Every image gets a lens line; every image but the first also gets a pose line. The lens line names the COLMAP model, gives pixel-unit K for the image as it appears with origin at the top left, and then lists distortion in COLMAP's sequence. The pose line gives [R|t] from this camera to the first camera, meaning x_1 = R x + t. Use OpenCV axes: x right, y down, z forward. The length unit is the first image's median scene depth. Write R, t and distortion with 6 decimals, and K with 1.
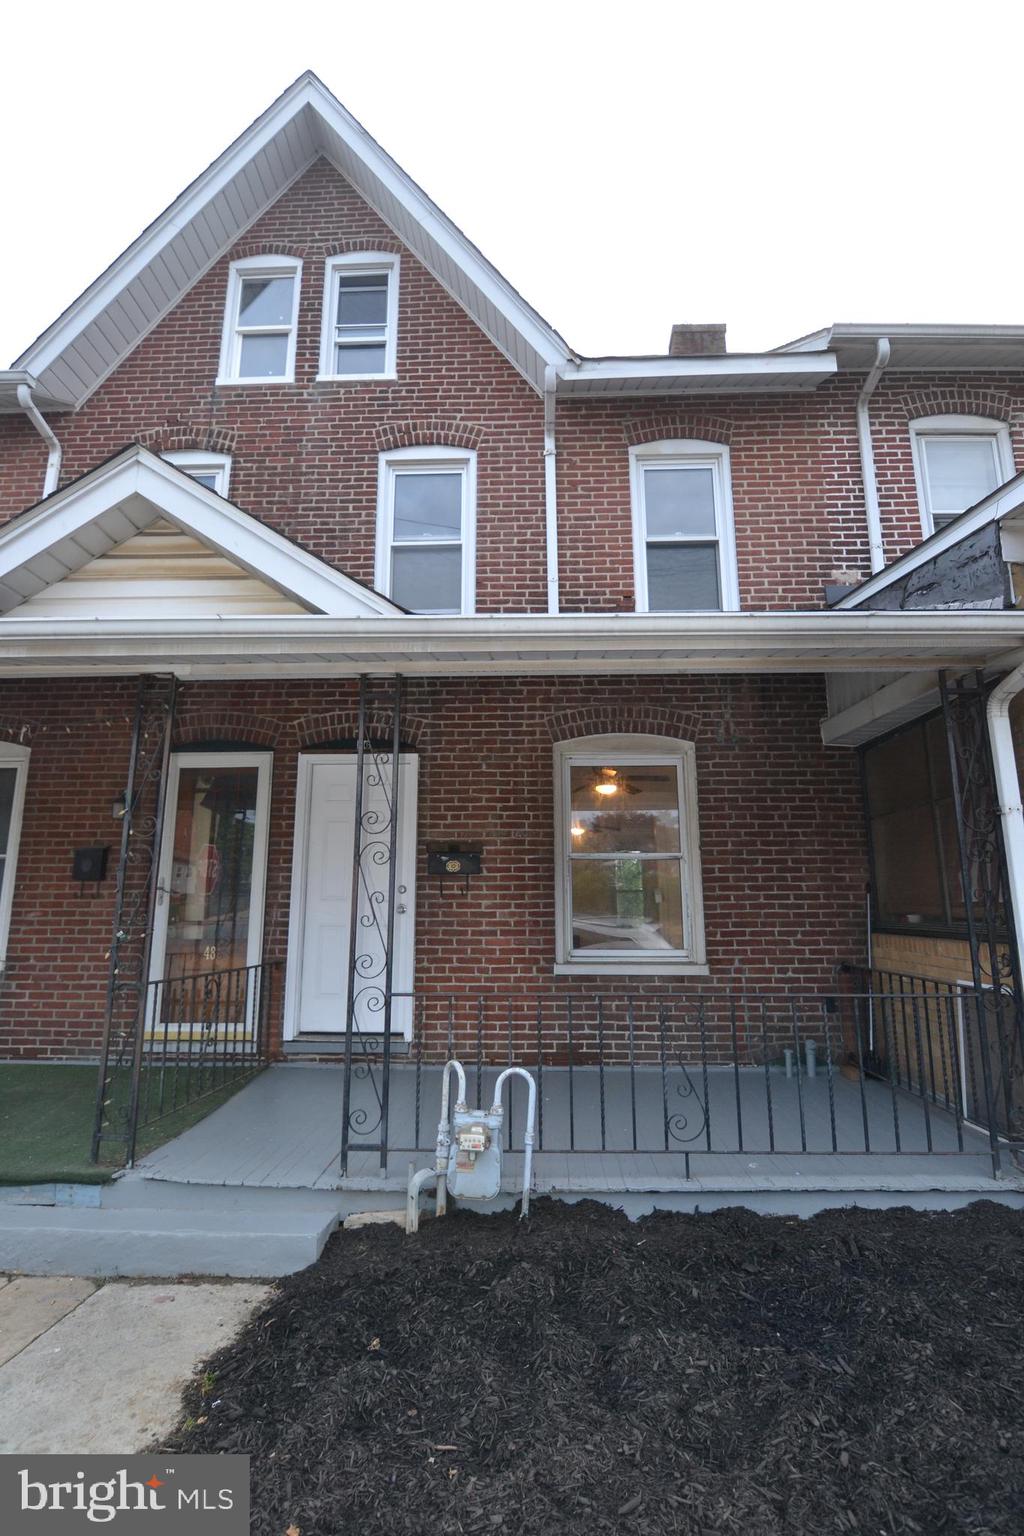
lens RADIAL K [[760.1, 0, 506.9], [0, 760.1, 769.1], [0, 0, 1]] dist [-0.009964, -0.008001]
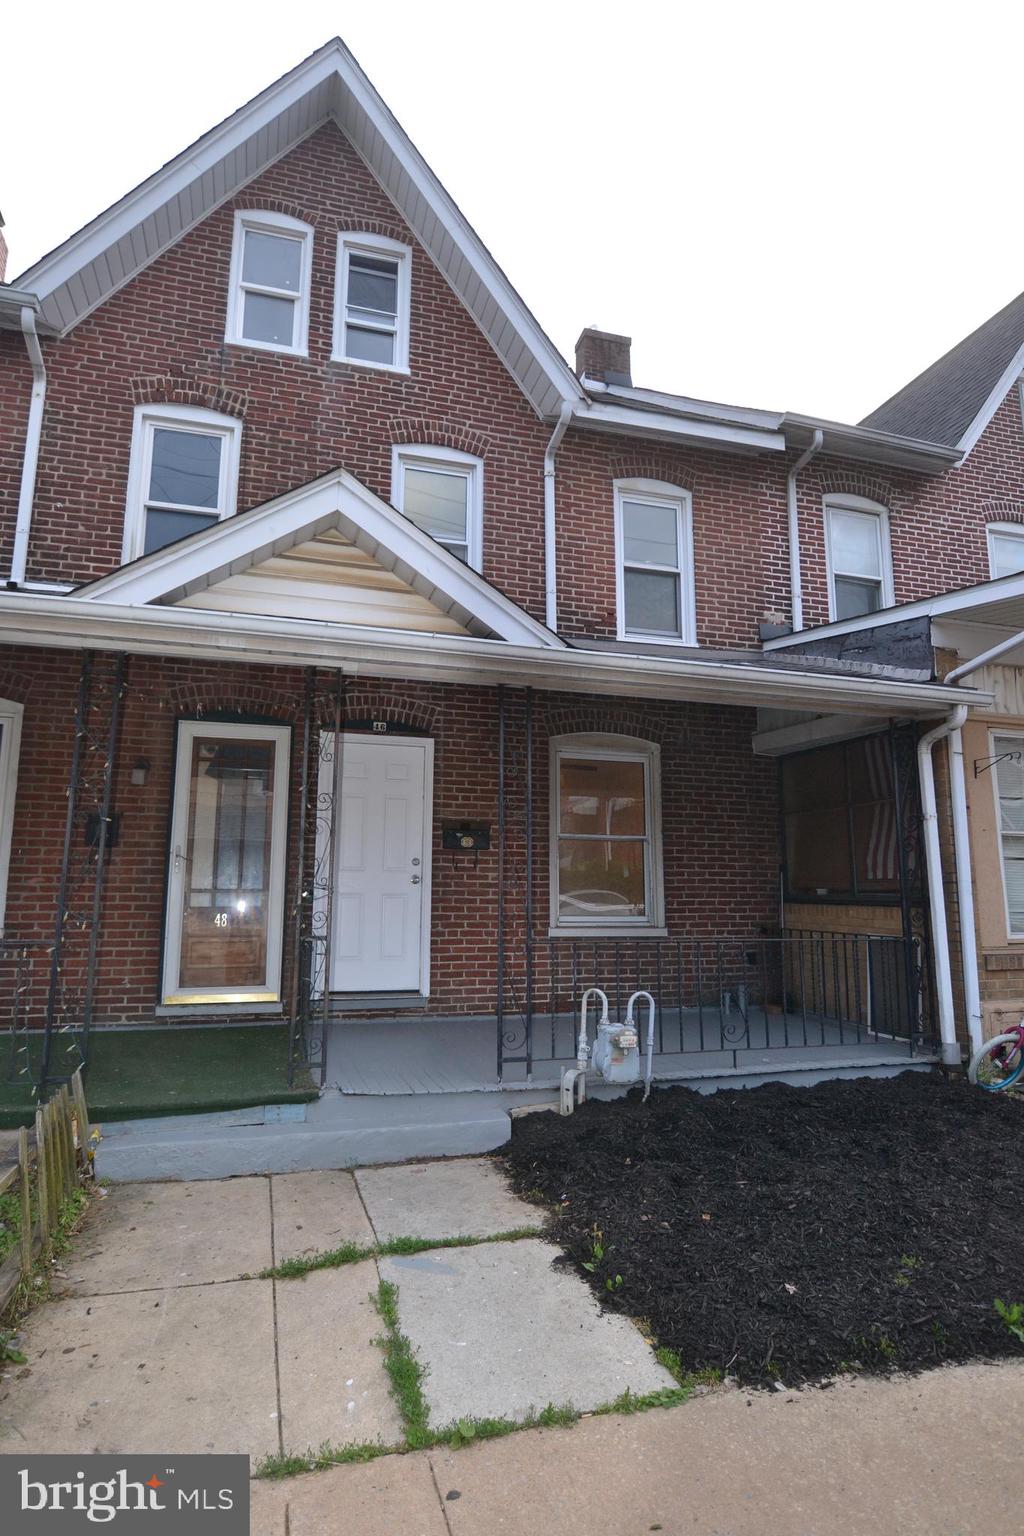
lens RADIAL K [[853.8, 0, 513.5], [0, 853.8, 768.1], [0, 0, 1]] dist [-0.006752, -0.006631]
pose [[0.946994, 0.055253, 0.316464, -0.393371], [-0.067535, 0.997325, 0.027966, -0.020104], [-0.314072, -0.047856, 0.948192, -0.202537]]
